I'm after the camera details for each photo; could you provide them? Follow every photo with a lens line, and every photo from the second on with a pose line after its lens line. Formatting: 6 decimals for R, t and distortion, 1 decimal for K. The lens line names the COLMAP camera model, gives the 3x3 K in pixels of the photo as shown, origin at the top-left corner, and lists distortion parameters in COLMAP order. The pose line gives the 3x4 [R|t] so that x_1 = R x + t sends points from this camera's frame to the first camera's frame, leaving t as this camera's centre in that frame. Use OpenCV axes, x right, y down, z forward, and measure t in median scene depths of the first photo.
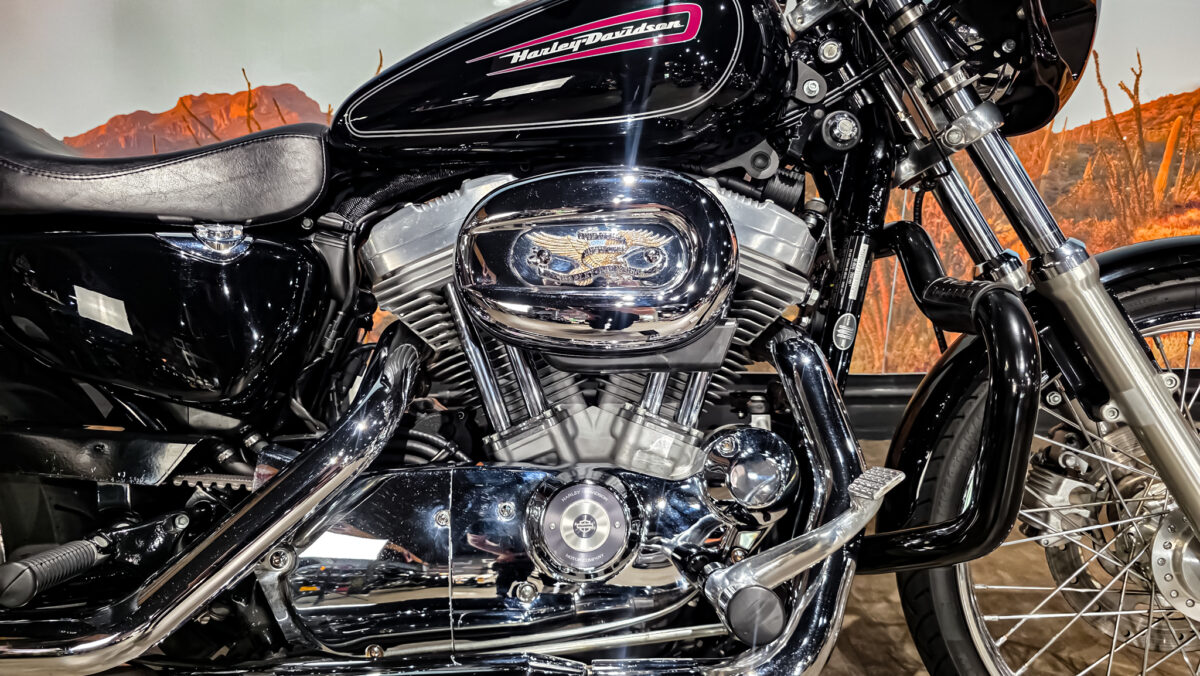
lens RADIAL K [[813.9, 0, 590.7], [0, 813.9, 339.4], [0, 0, 1]] dist [0.046824, -0.052942]
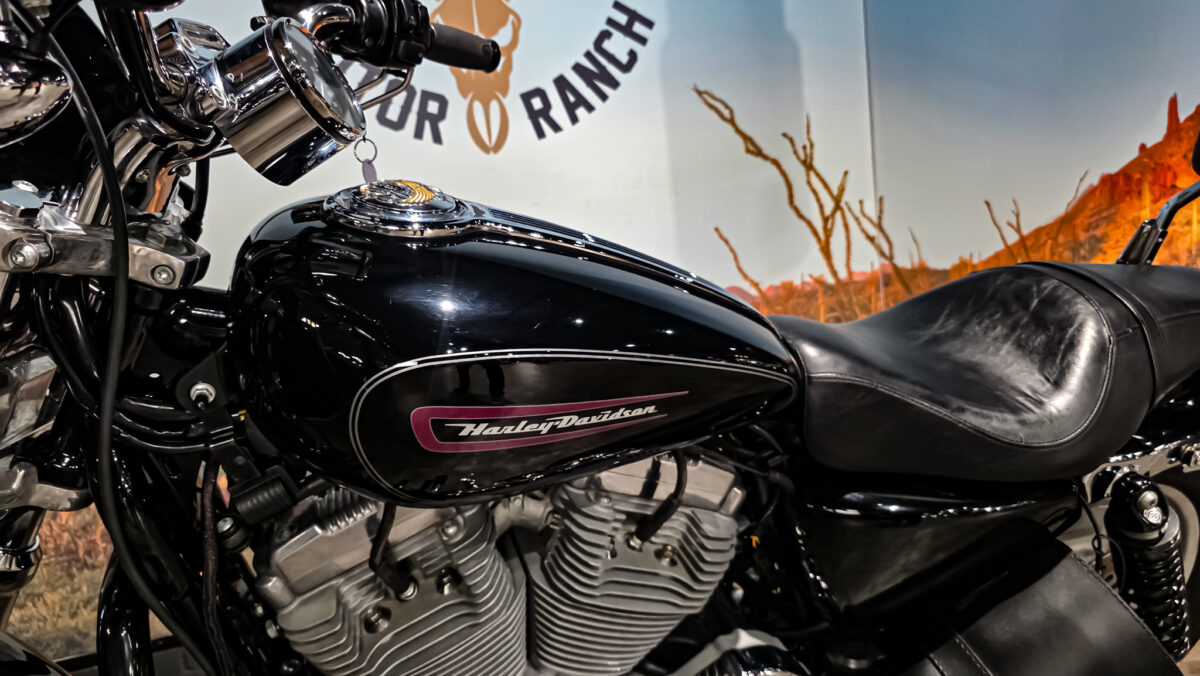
lens RADIAL K [[813.9, 0, 588.4], [0, 813.9, 347.5], [0, 0, 1]] dist [0.046824, -0.052942]
pose [[0.953054, -0.146060, 0.265243, -0.687609], [0.197999, 0.963355, -0.180950, -0.024560], [-0.229094, 0.224973, 0.947050, -0.085178]]
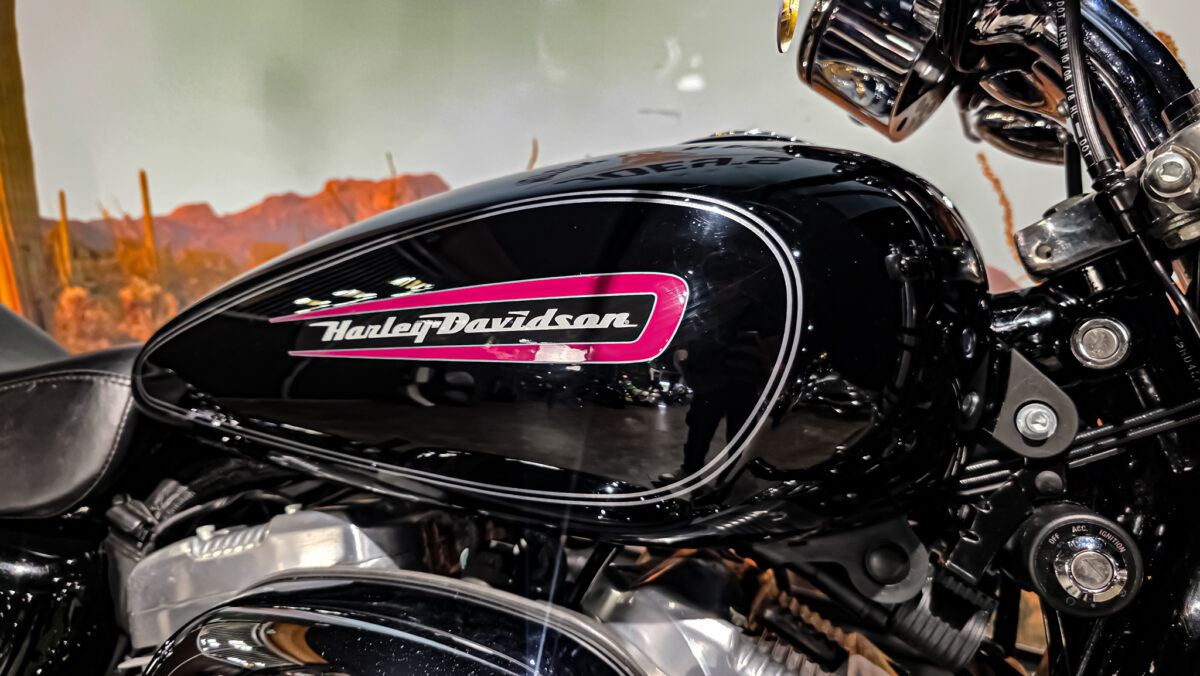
lens RADIAL K [[813.9, 0, 598.9], [0, 813.9, 339.1], [0, 0, 1]] dist [0.046824, -0.052942]
pose [[0.918277, 0.141457, -0.369807, 0.212324], [-0.145563, 0.989204, 0.016935, -0.323541], [0.368210, 0.038279, 0.928954, 0.517975]]
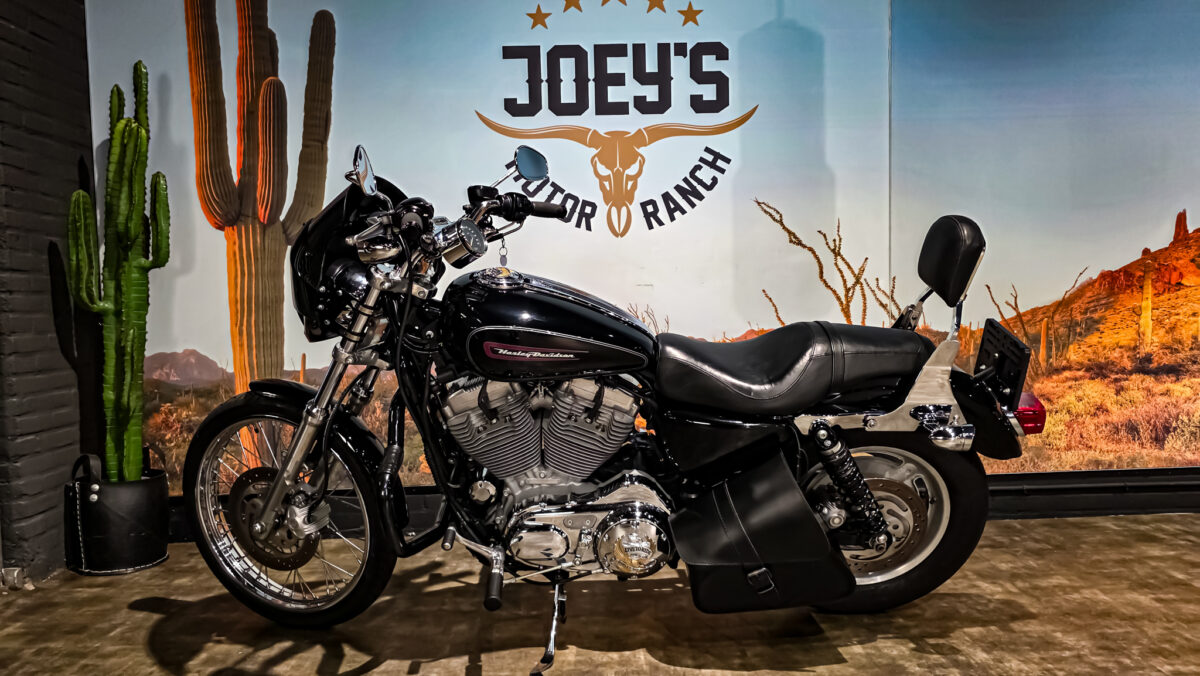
lens RADIAL K [[813.9, 0, 590.3], [0, 813.9, 343.5], [0, 0, 1]] dist [0.046824, -0.052942]
pose [[0.998332, -0.036765, -0.044525, -0.316276], [0.023583, 0.963470, -0.266775, 0.412758], [0.052707, 0.265280, 0.962730, -1.327703]]
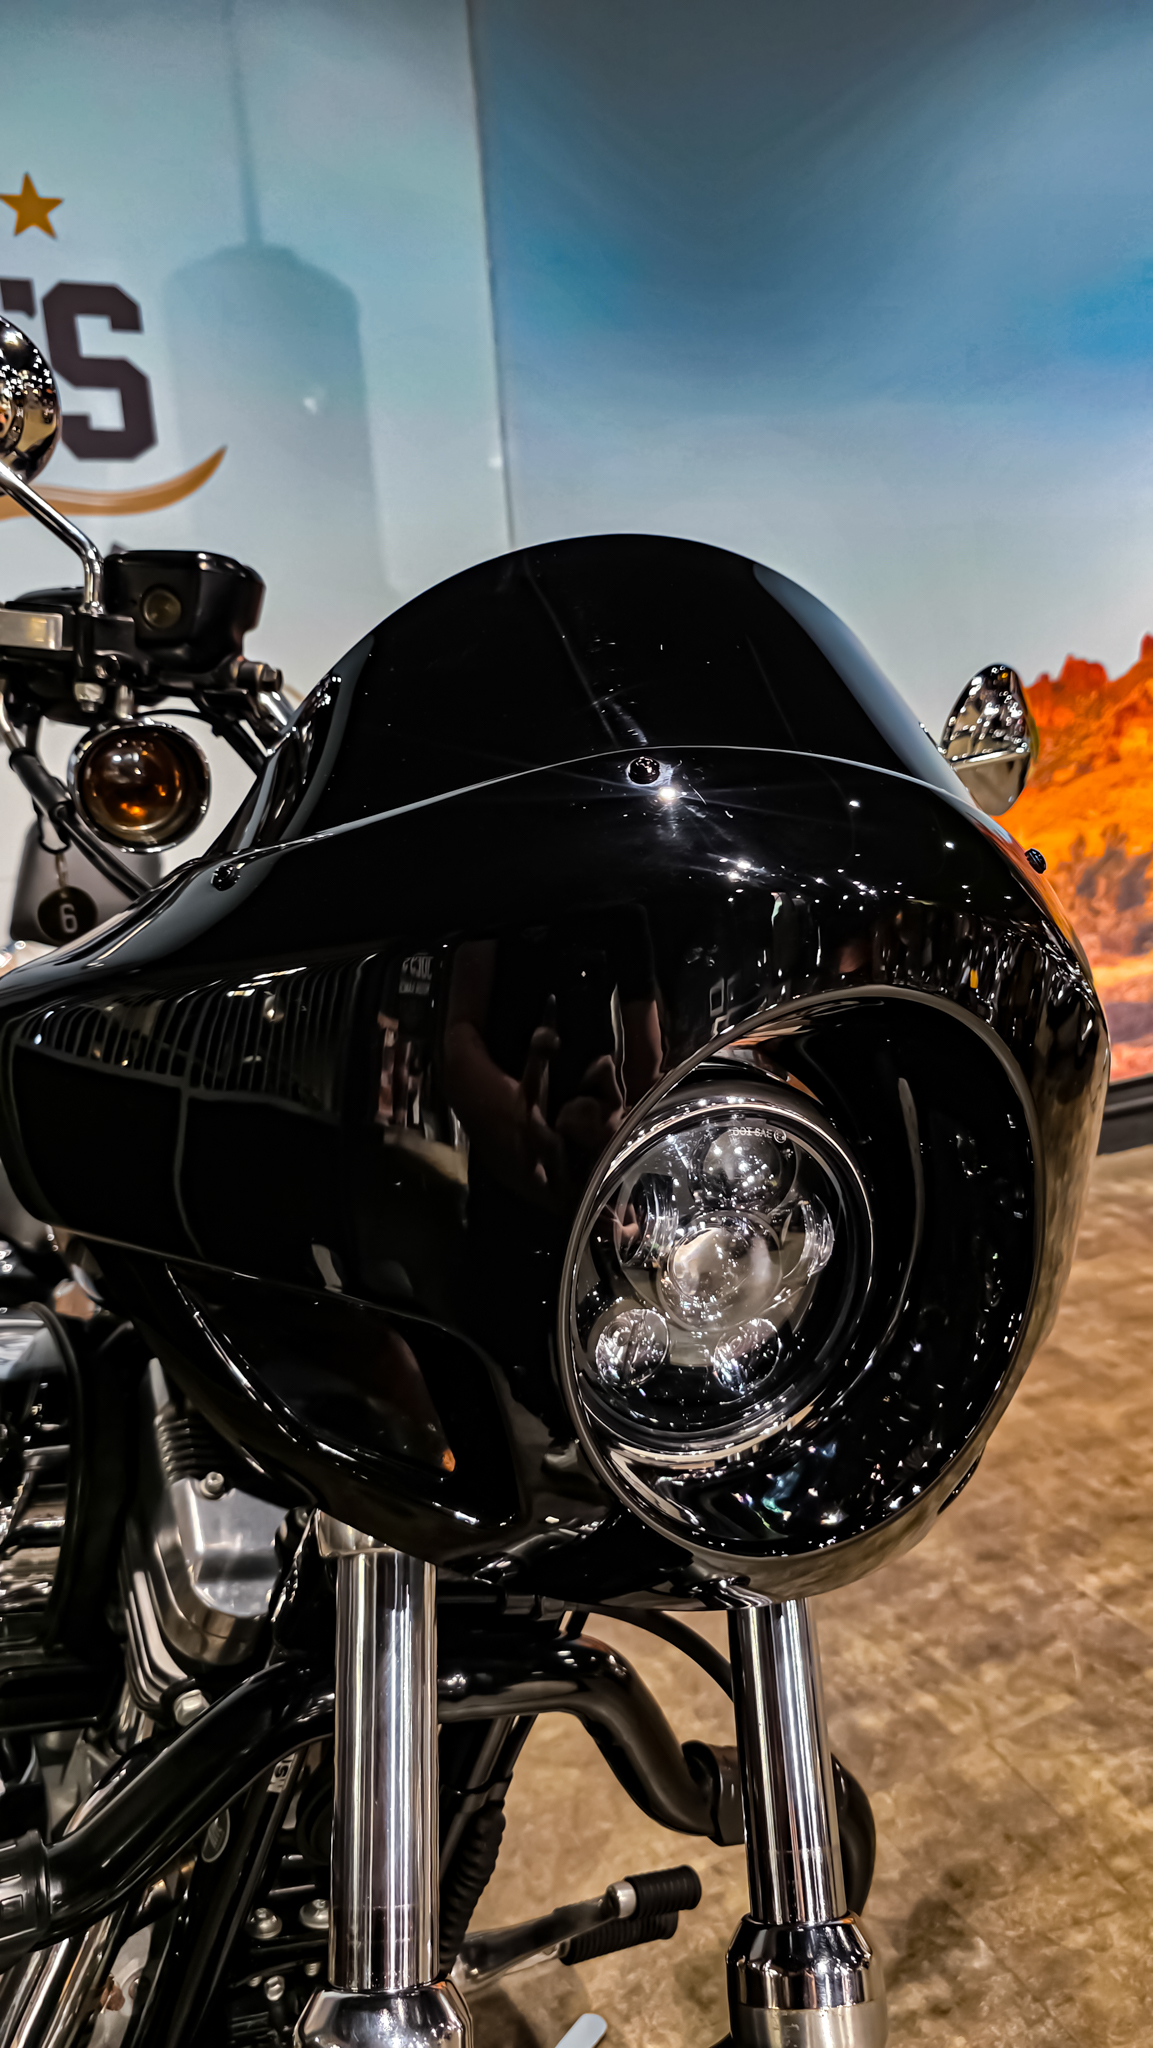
lens RADIAL K [[1389.0, 0, 574.7], [0, 1389.0, 1040.7], [0, 0, 1]] dist [0.046824, -0.052942]
pose [[0.921821, -0.160227, 0.352950, -0.224642], [0.198123, 0.977399, -0.073745, -0.046303], [-0.333157, 0.137907, 0.932732, -0.739962]]
